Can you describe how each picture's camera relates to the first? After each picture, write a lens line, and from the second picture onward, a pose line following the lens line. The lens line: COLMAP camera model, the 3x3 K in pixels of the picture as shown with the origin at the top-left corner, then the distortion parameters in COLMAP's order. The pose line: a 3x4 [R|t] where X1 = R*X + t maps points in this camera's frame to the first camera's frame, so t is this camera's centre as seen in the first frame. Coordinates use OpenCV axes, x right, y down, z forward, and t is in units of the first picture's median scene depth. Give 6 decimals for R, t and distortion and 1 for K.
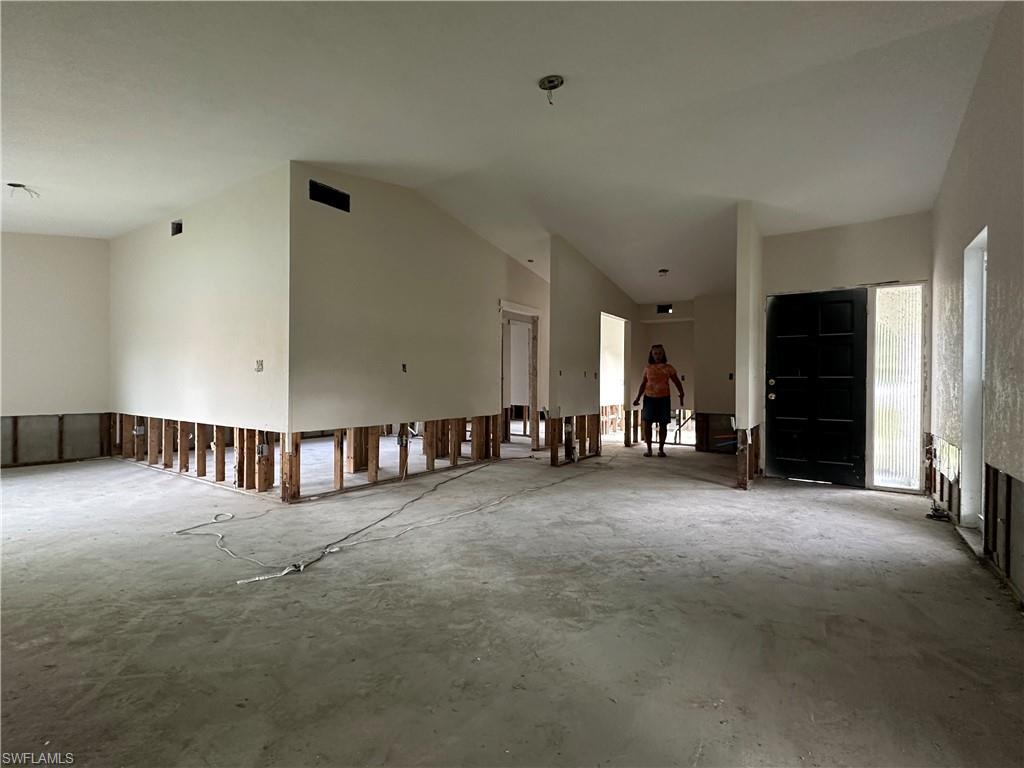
lens RADIAL K [[484.3, 0, 515.0], [0, 484.3, 383.3], [0, 0, 1]] dist [-0.002452, -0.000164]
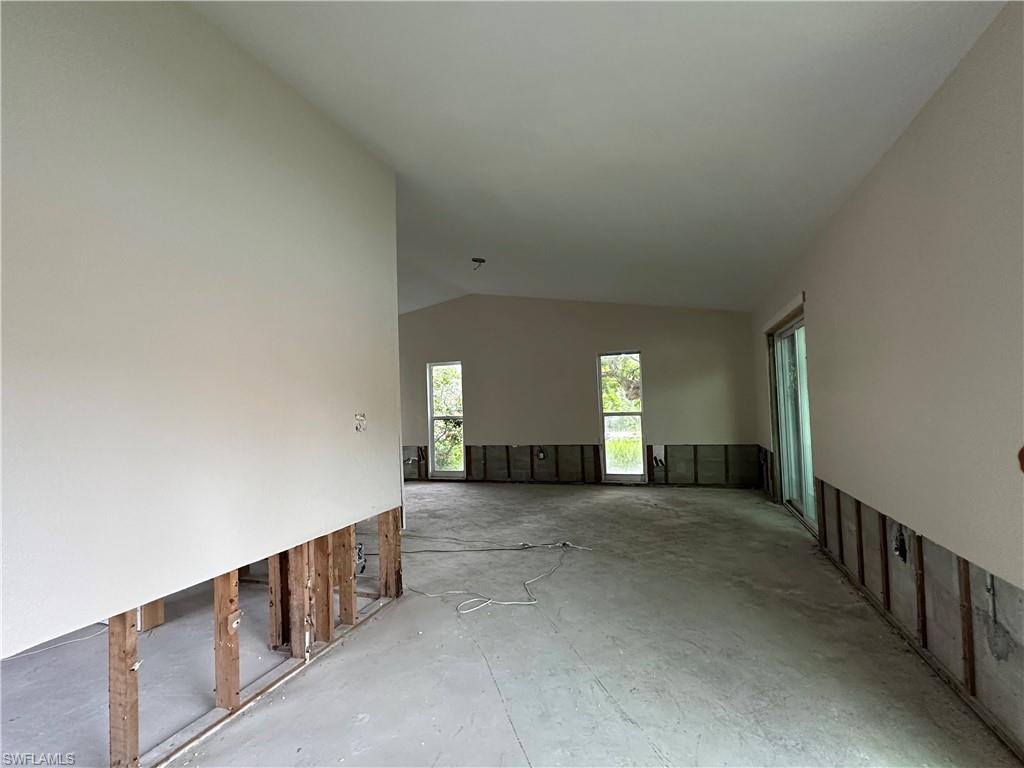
lens RADIAL K [[484.3, 0, 515.0], [0, 484.3, 383.3], [0, 0, 1]] dist [-0.002452, -0.000164]
pose [[-0.264053, 0.041623, 0.963610, -1.596905], [0.032612, 0.998882, -0.034210, -0.077605], [-0.963957, 0.022392, -0.265116, 1.268467]]
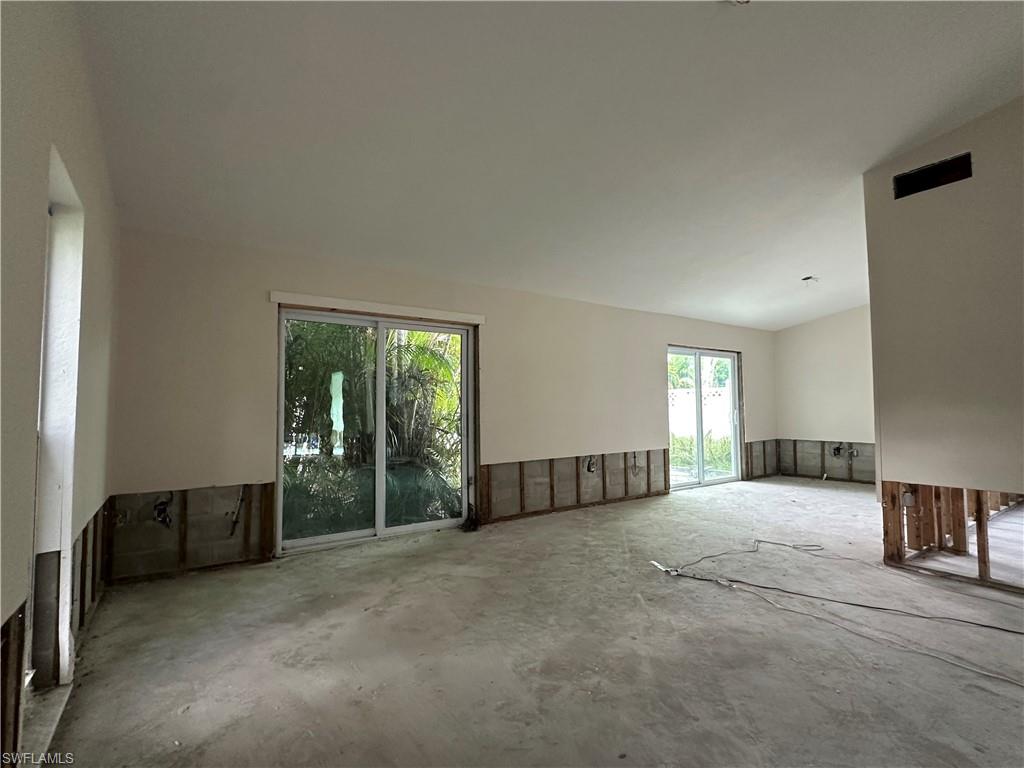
lens RADIAL K [[484.3, 0, 515.0], [0, 484.3, 383.3], [0, 0, 1]] dist [-0.002452, -0.000164]
pose [[-0.358987, -0.056833, -0.931611, 0.720473], [0.002550, 0.998081, -0.061871, -0.022859], [0.933339, -0.024587, -0.358153, 0.873146]]
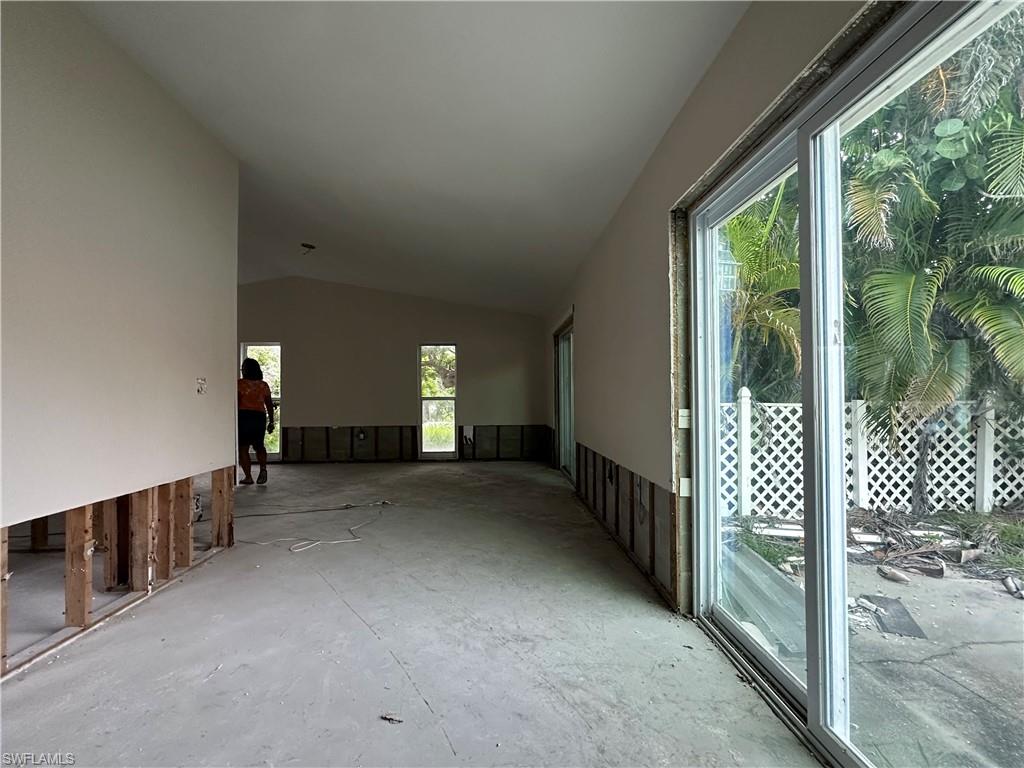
lens RADIAL K [[484.3, 0, 515.0], [0, 484.3, 383.3], [0, 0, 1]] dist [-0.002452, -0.000164]
pose [[-0.594787, 0.014401, 0.803754, -1.824363], [0.003169, 0.999874, -0.015570, -0.034703], [-0.803877, -0.006714, -0.594758, 1.377533]]
